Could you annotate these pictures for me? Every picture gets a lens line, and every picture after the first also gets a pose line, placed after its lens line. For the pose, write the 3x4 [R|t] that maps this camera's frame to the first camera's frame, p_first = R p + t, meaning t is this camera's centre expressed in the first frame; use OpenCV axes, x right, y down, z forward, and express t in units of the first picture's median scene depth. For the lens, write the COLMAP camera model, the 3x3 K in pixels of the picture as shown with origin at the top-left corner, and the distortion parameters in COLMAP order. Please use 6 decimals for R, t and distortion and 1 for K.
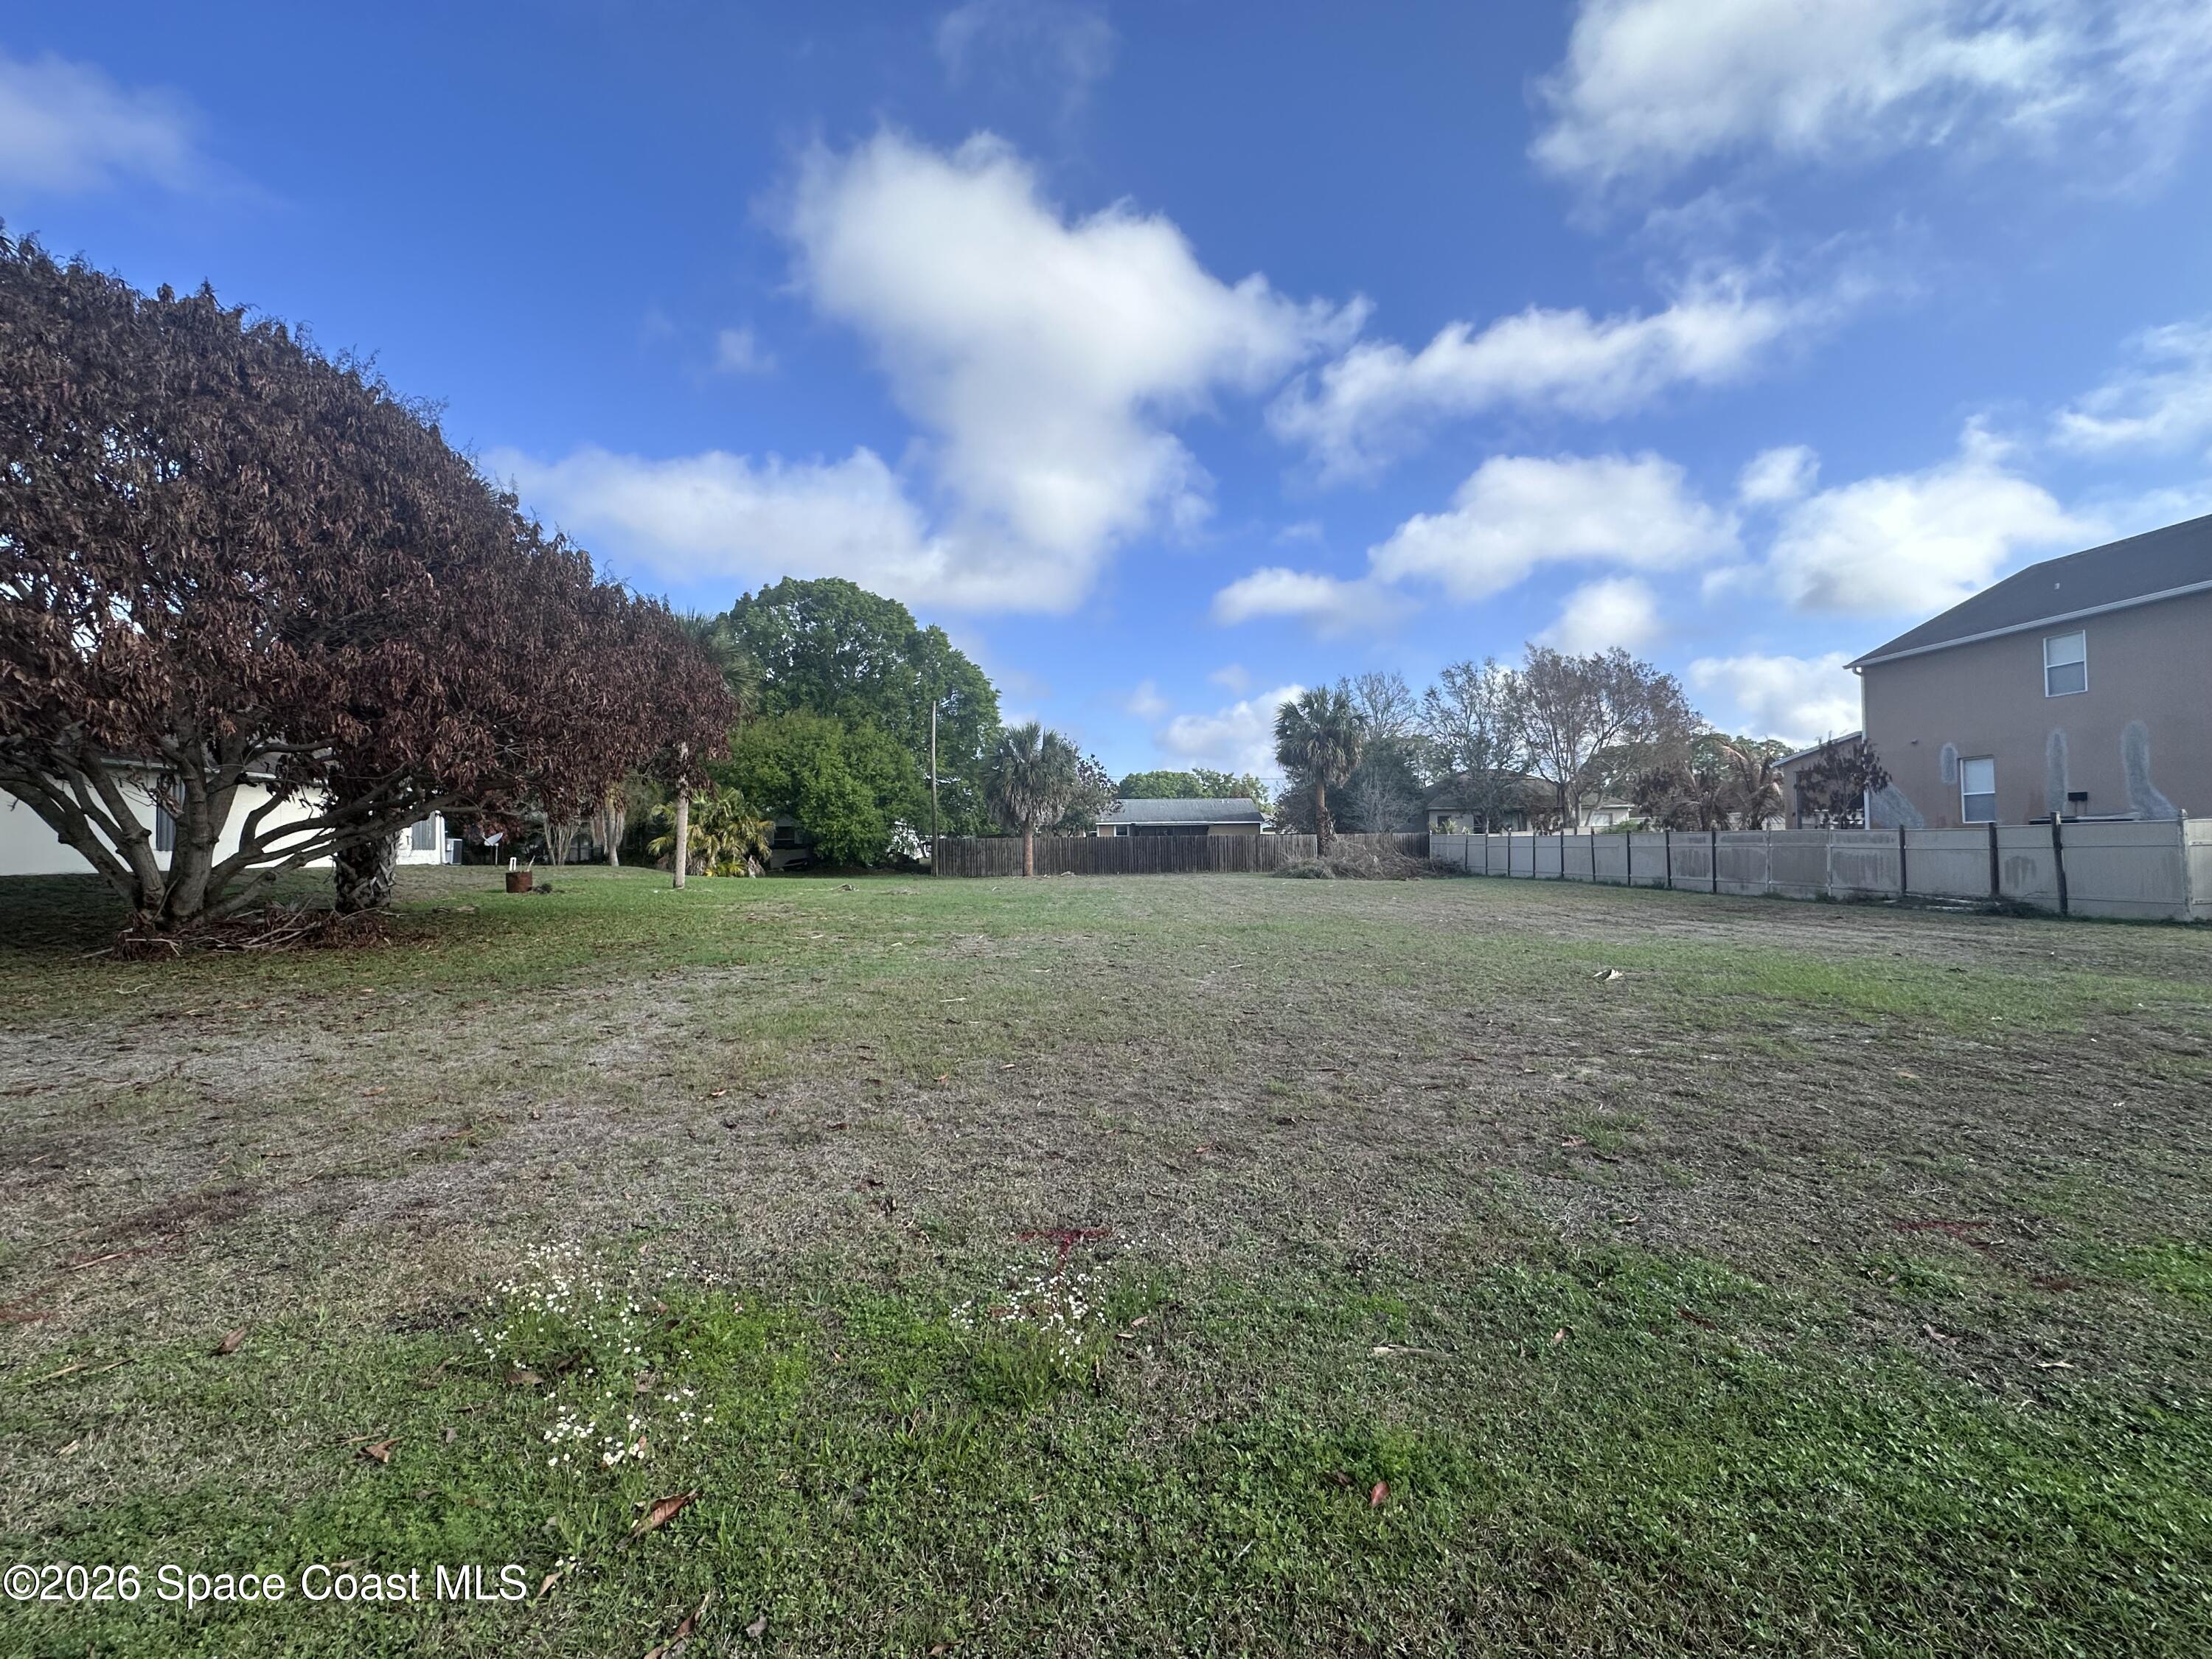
lens RADIAL K [[889.4, 0, 1114.1], [0, 889.4, 817.0], [0, 0, 1]] dist [-0.002756, 0.000009]
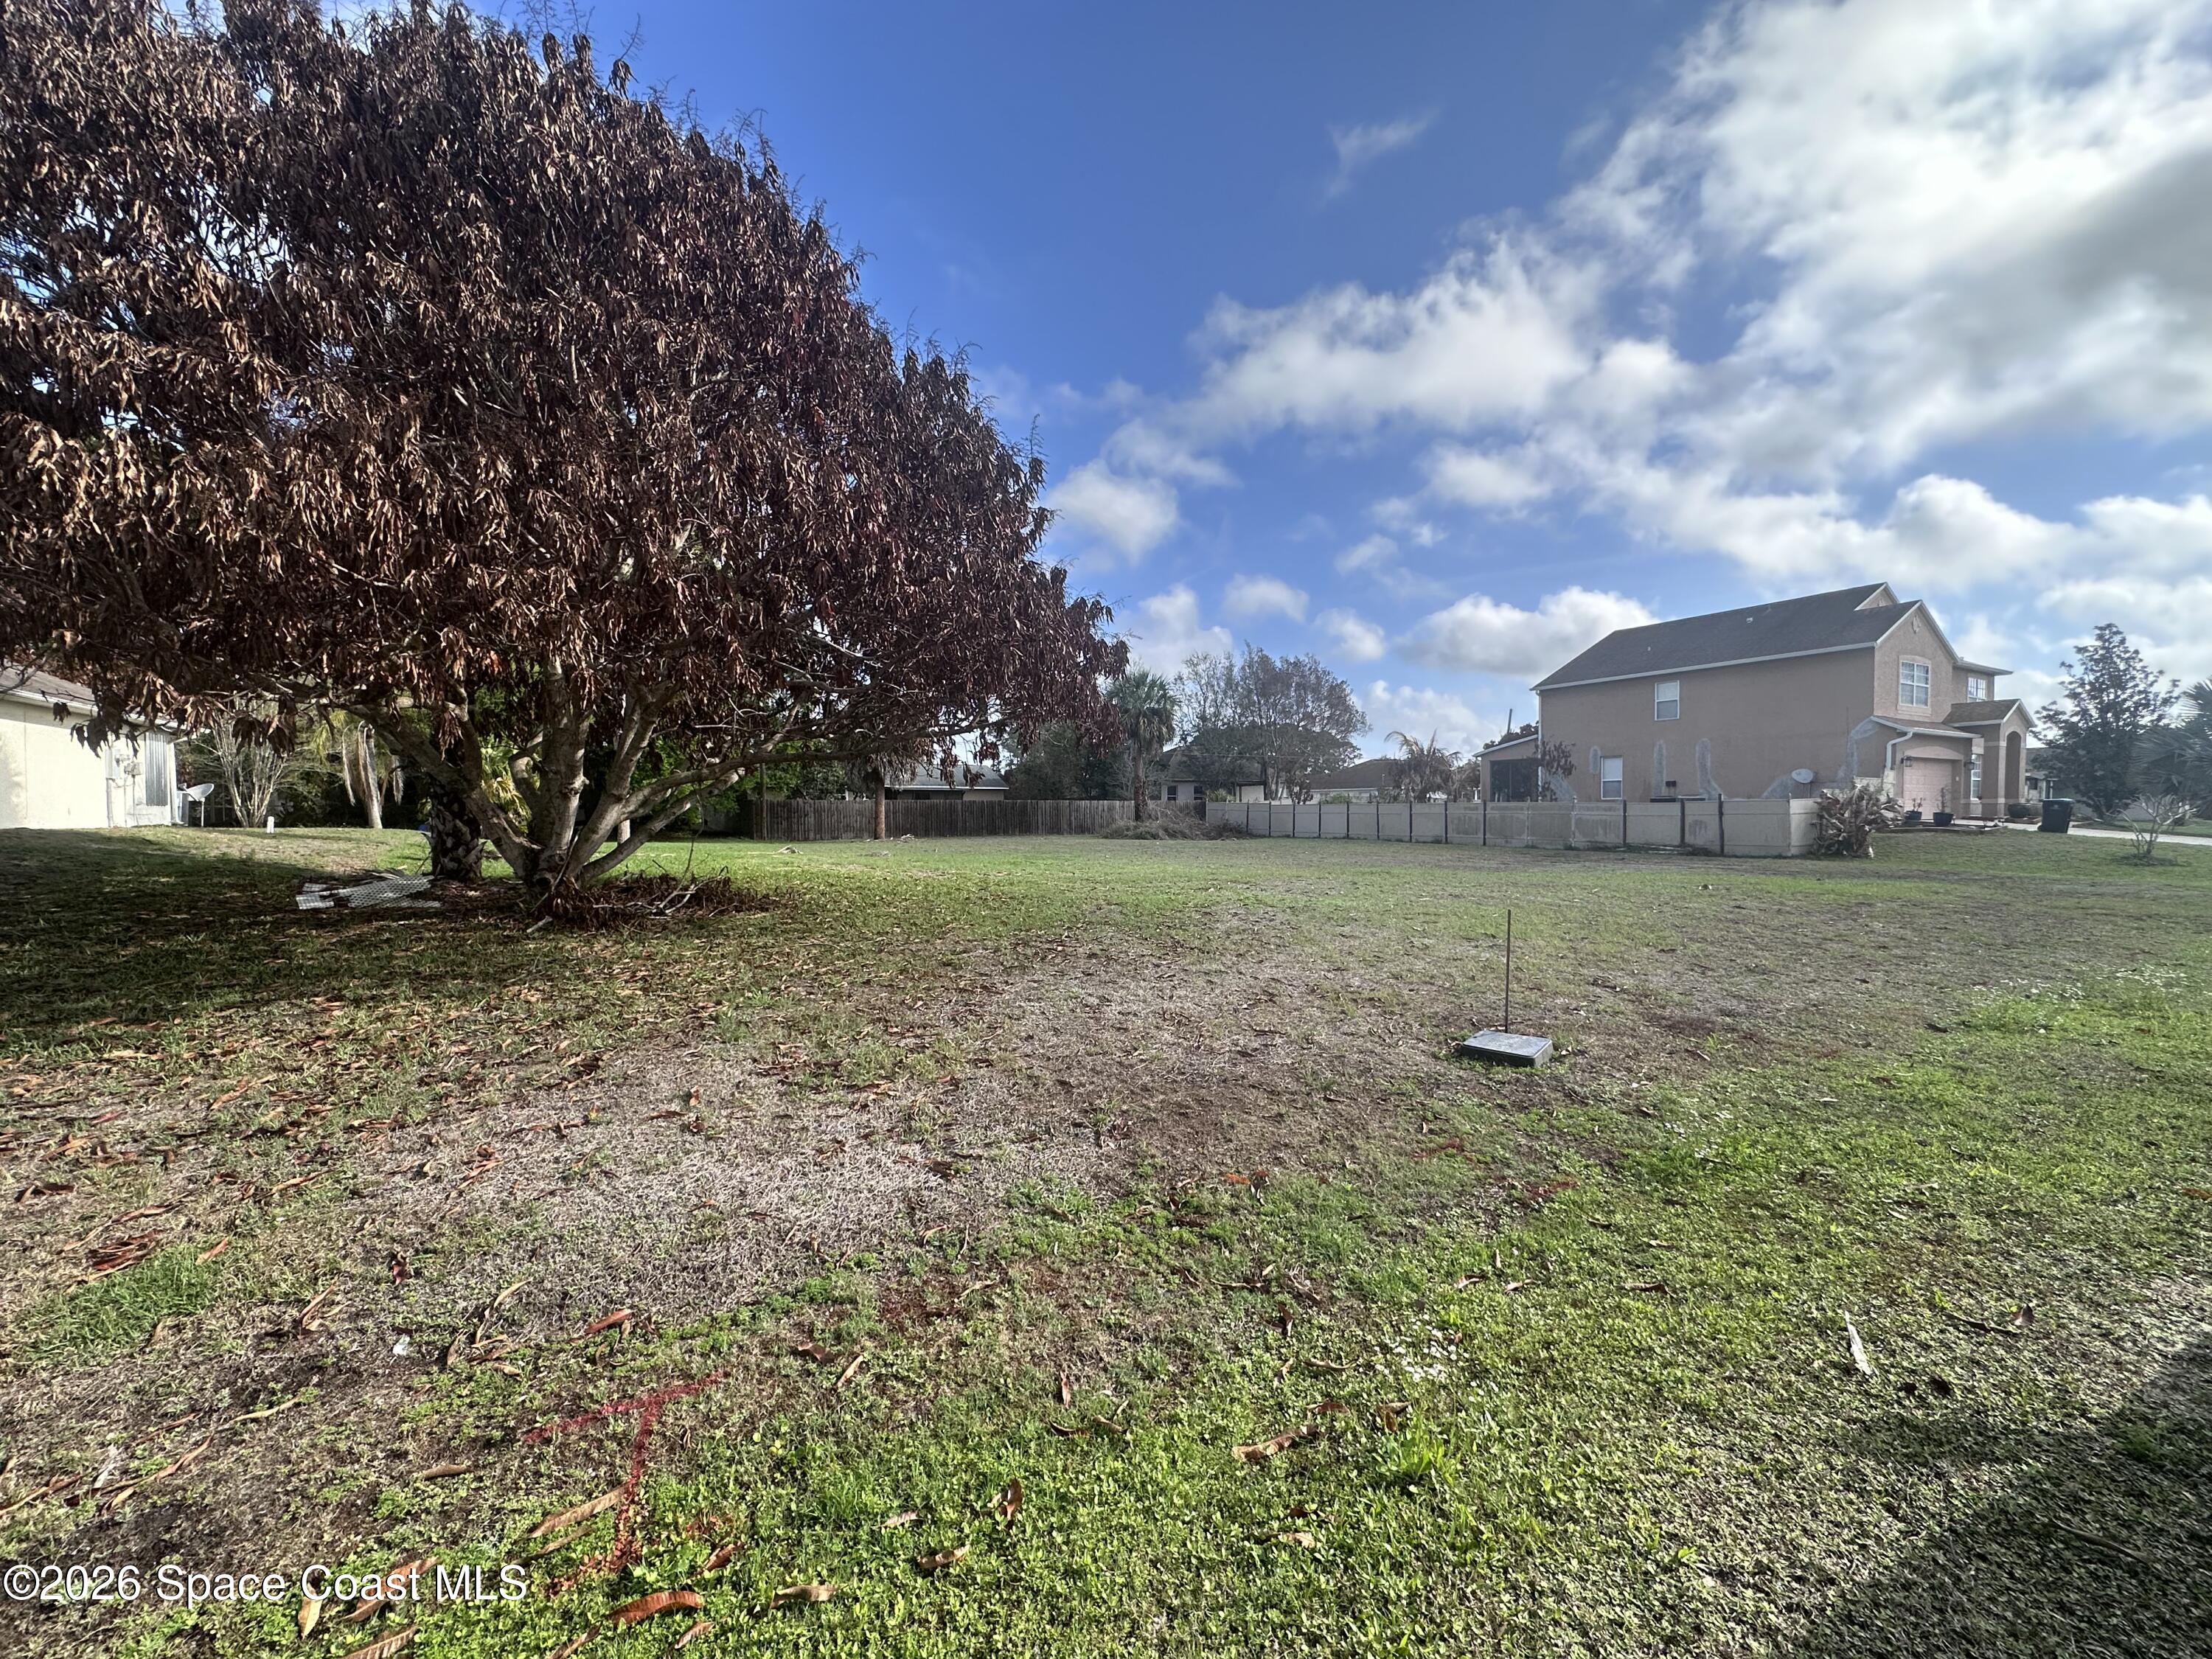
lens RADIAL K [[889.4, 0, 1106.6], [0, 889.4, 834.1], [0, 0, 1]] dist [-0.002756, 0.000009]
pose [[0.888660, -0.003835, 0.458551, -0.327148], [-0.021974, 0.998460, 0.050936, 0.005160], [-0.458040, -0.055341, 0.887207, 0.016004]]
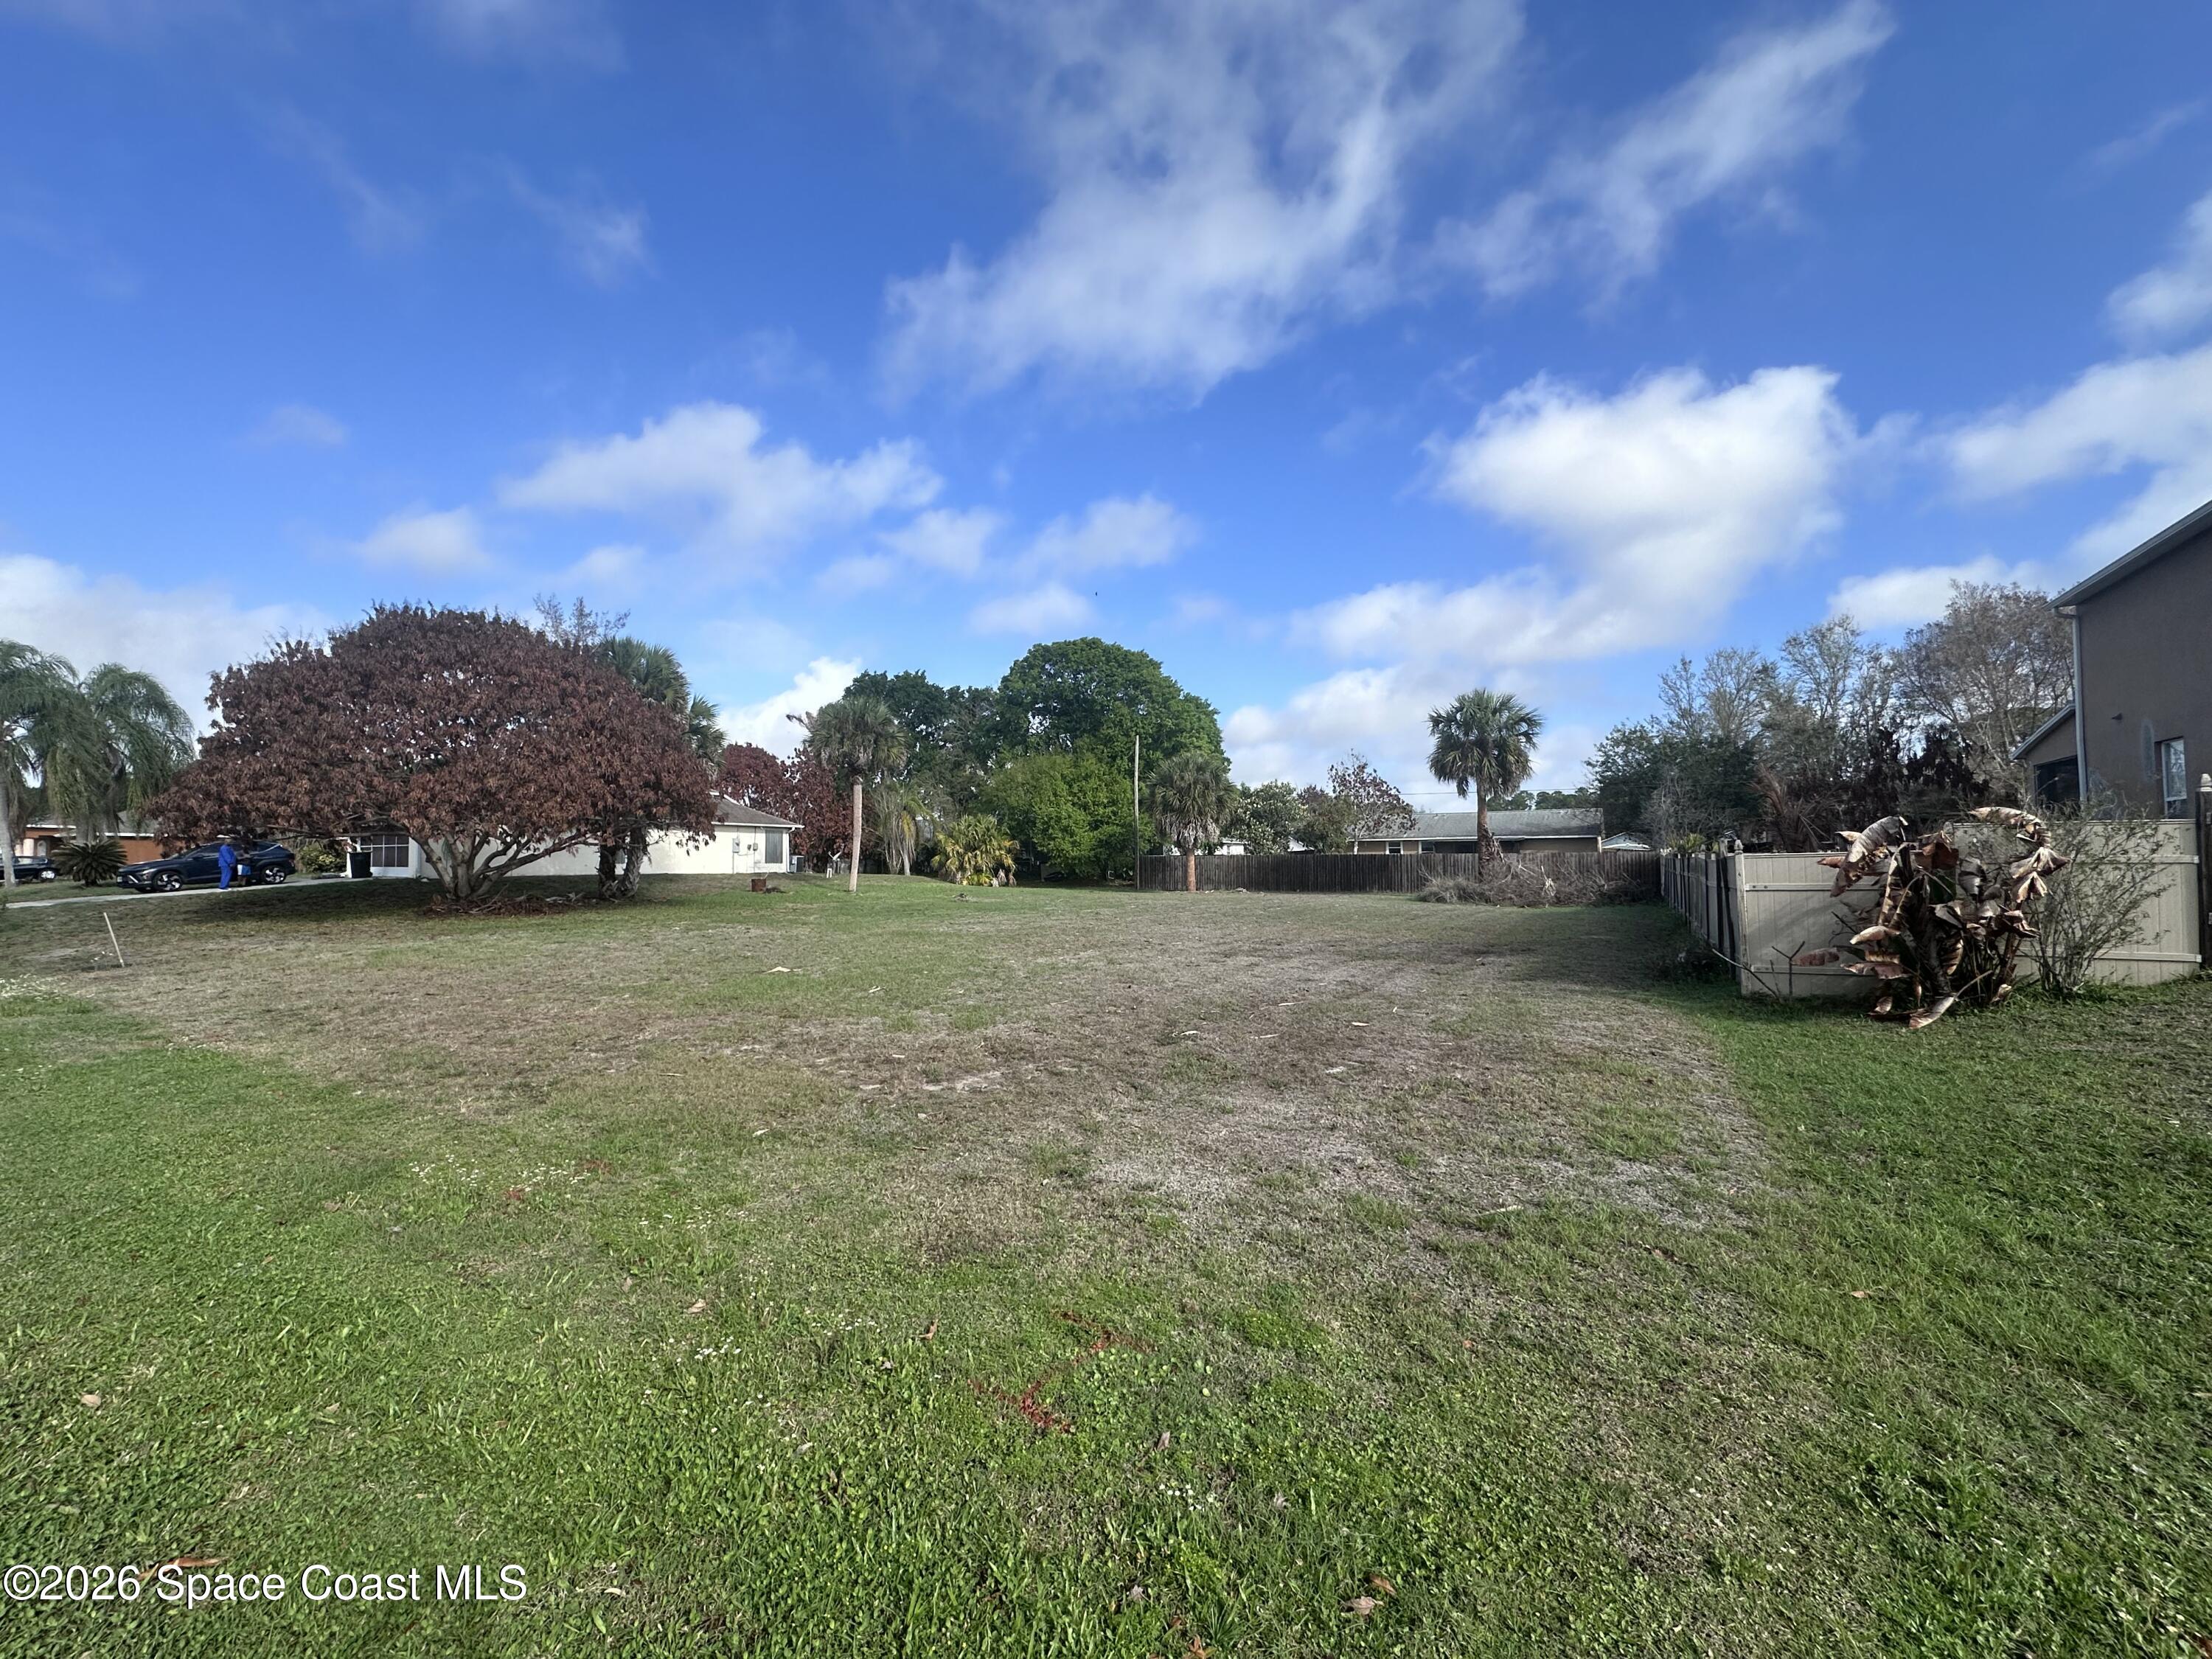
lens RADIAL K [[889.4, 0, 1108.4], [0, 889.4, 828.5], [0, 0, 1]] dist [-0.002756, 0.000009]
pose [[0.824212, -0.011219, -0.566170, 0.446043], [0.011527, 0.999929, -0.003033, -0.008391], [0.566164, -0.004027, 0.824283, 0.038537]]
